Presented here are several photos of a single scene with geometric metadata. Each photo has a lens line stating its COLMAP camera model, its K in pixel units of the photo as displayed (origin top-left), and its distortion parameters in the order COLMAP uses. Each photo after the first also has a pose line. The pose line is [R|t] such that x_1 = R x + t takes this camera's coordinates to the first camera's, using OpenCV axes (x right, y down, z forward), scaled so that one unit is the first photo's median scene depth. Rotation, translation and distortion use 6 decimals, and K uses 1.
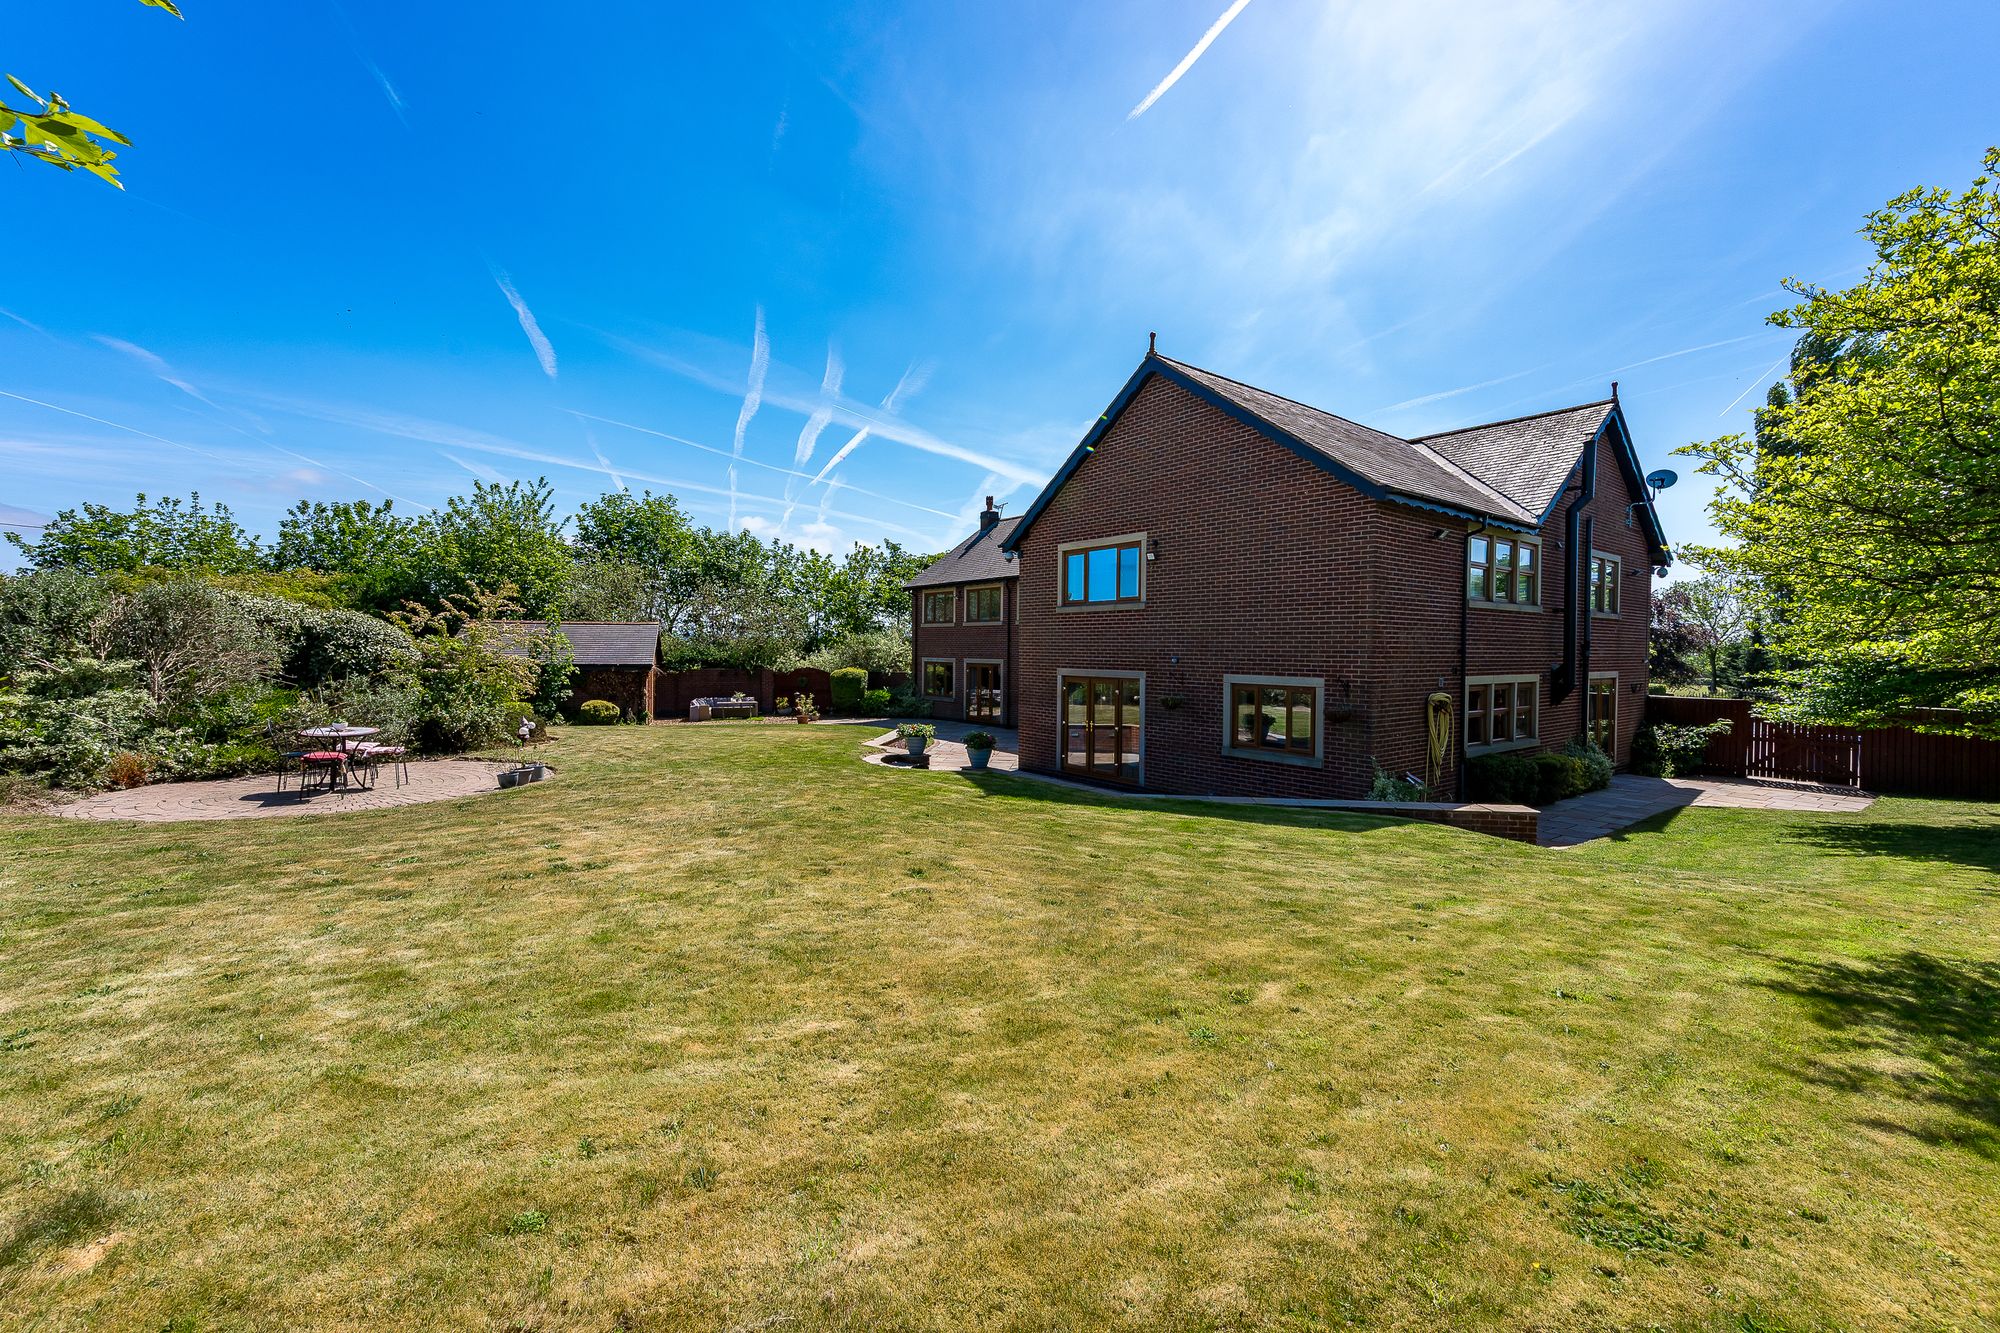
lens RADIAL K [[795.2, 0, 1000.0], [0, 795.2, 666.5], [0, 0, 1]] dist [-0.000284, 0.000010]
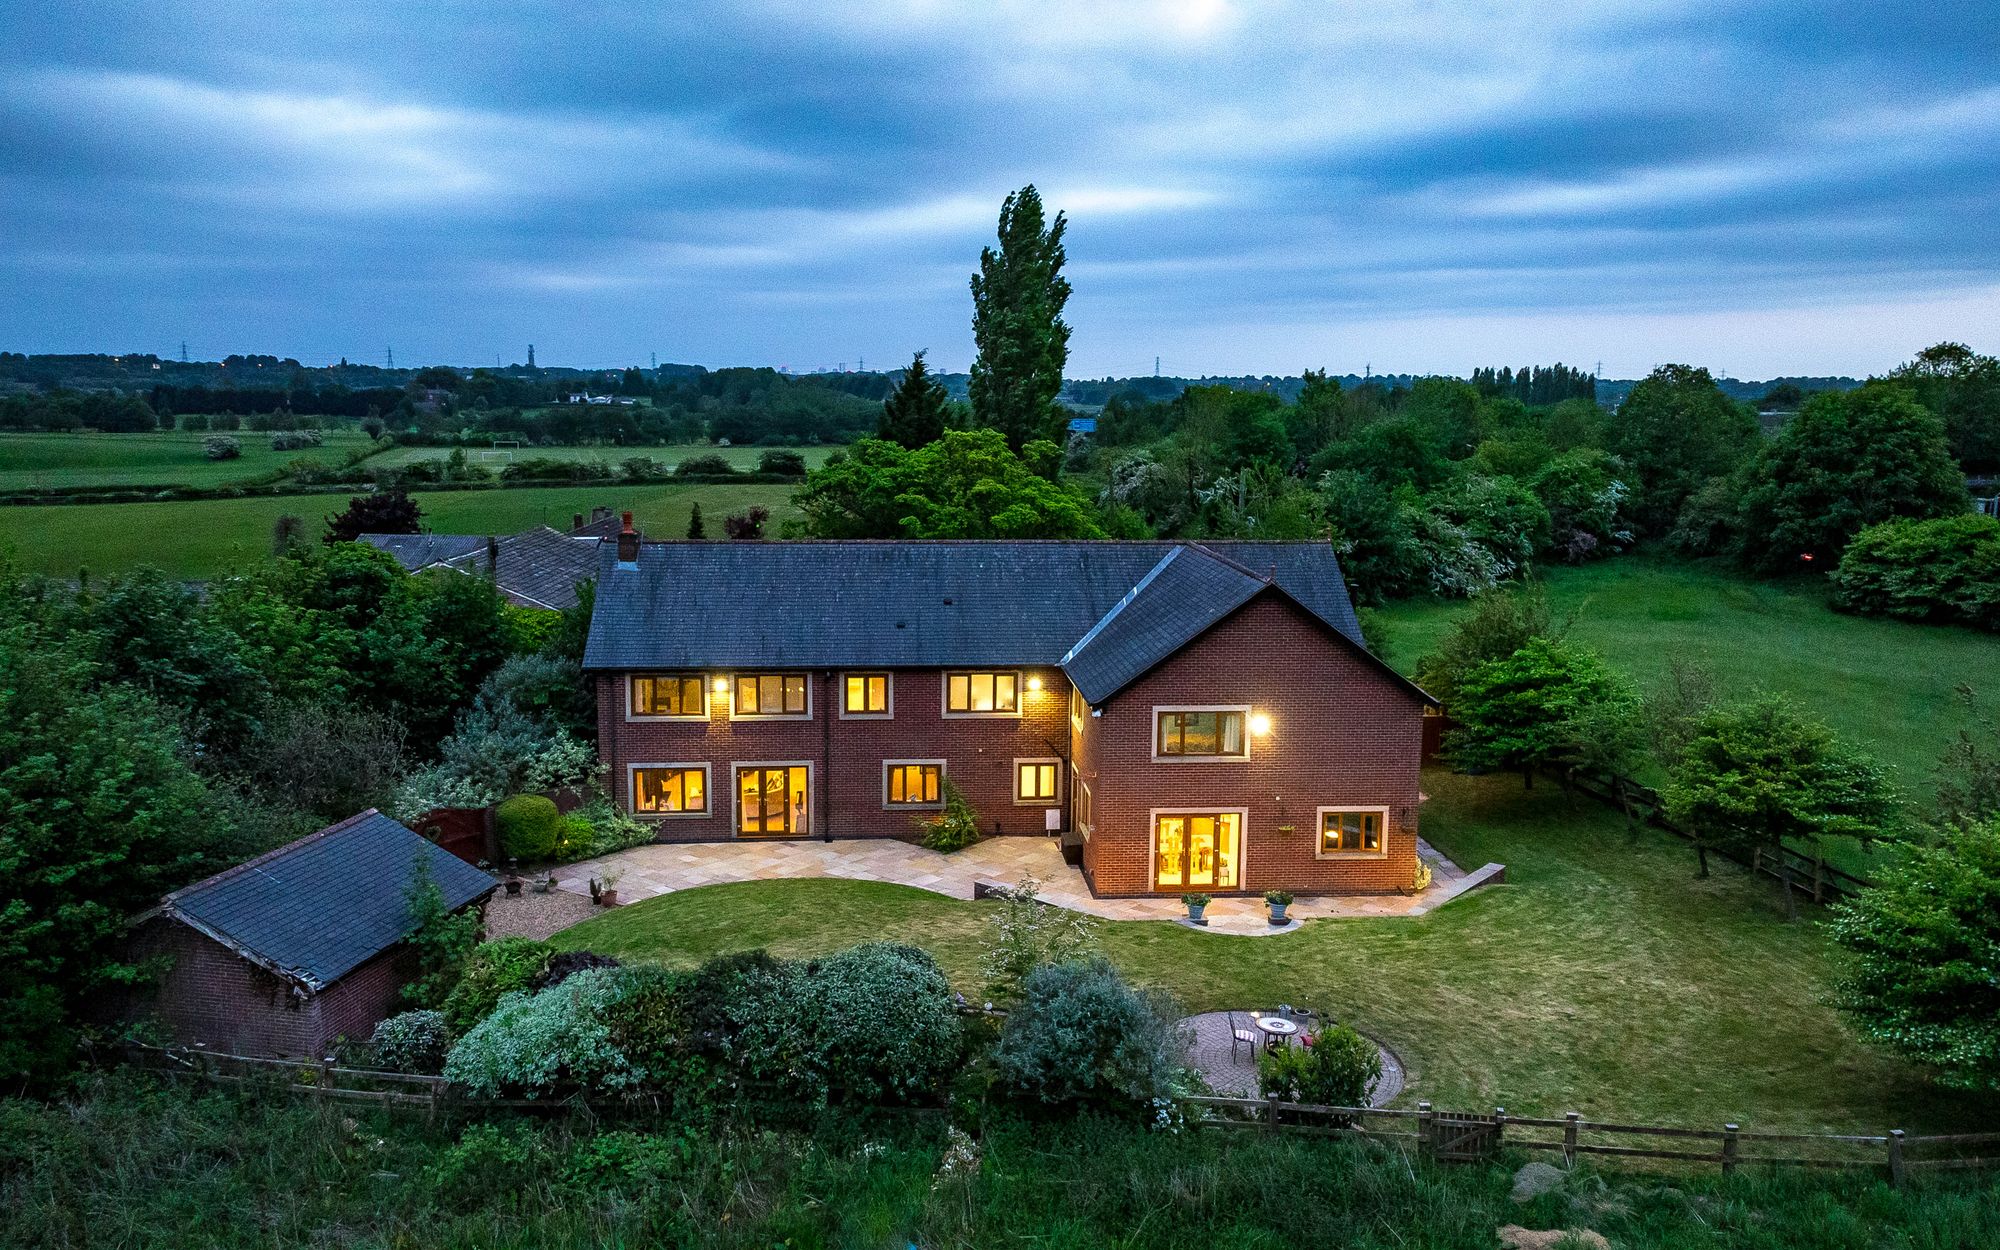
lens RADIAL K [[1463.3, 0, 1000.0], [0, 1463.3, 625.0], [0, 0, 1]] dist [0.103915, -0.000319]
pose [[0.546330, -0.121468, 0.828715, -1.070886], [0.013612, 0.990585, 0.136220, -0.332853], [-0.837459, -0.063141, 0.542840, 0.013730]]
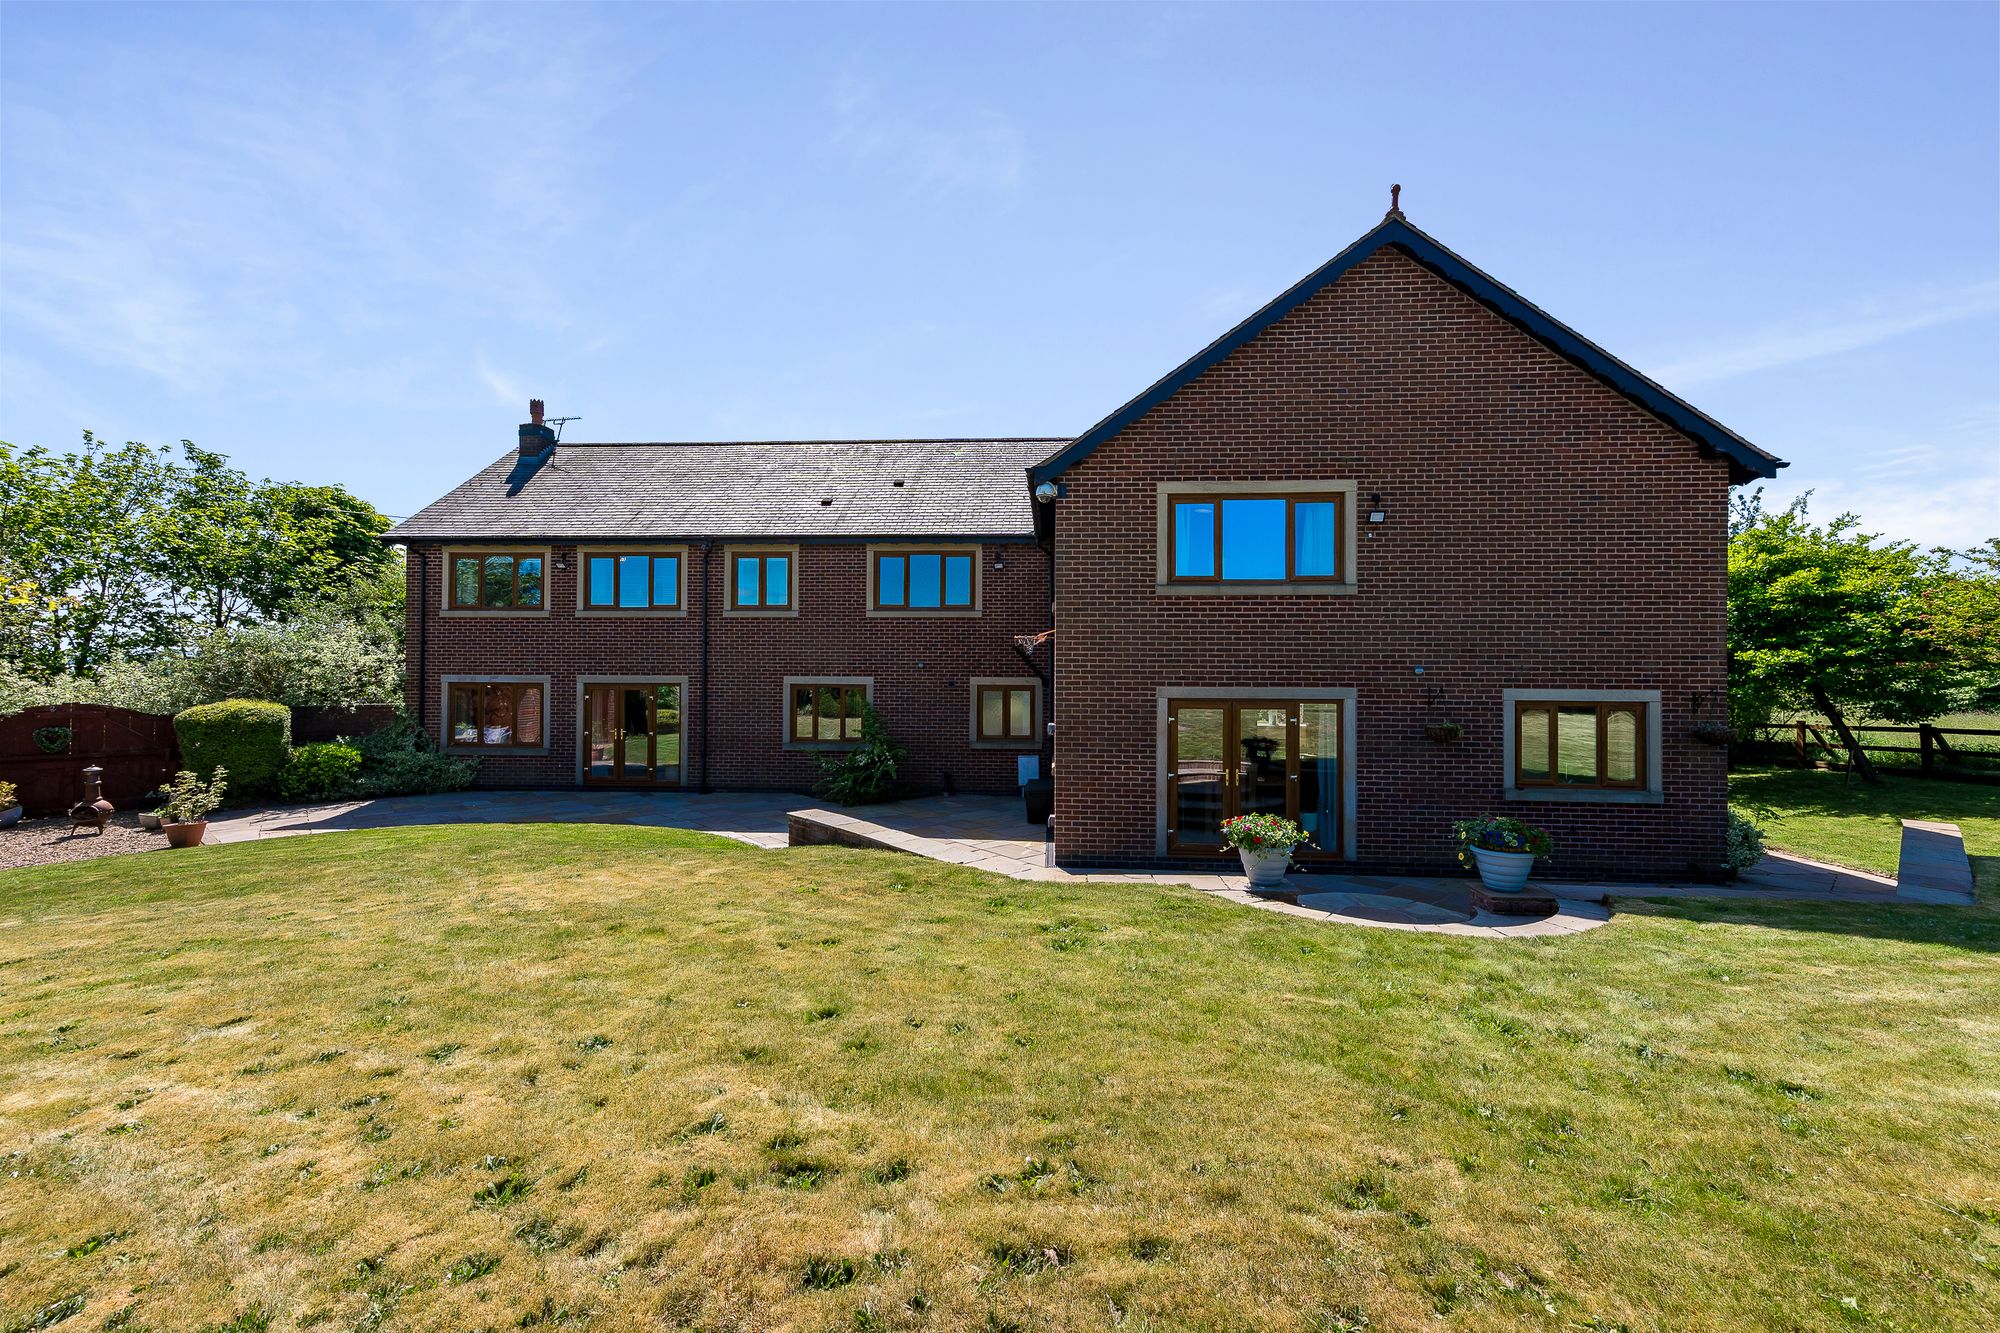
lens RADIAL K [[820.3, 0, 998.9], [0, 820.3, 656.8], [0, 0, 1]] dist [0.014368, 0.000695]
pose [[0.666864, 0.002962, 0.745174, -0.277730], [0.018406, 0.999622, -0.020445, -0.005922], [-0.744952, 0.027350, 0.666557, 0.396562]]
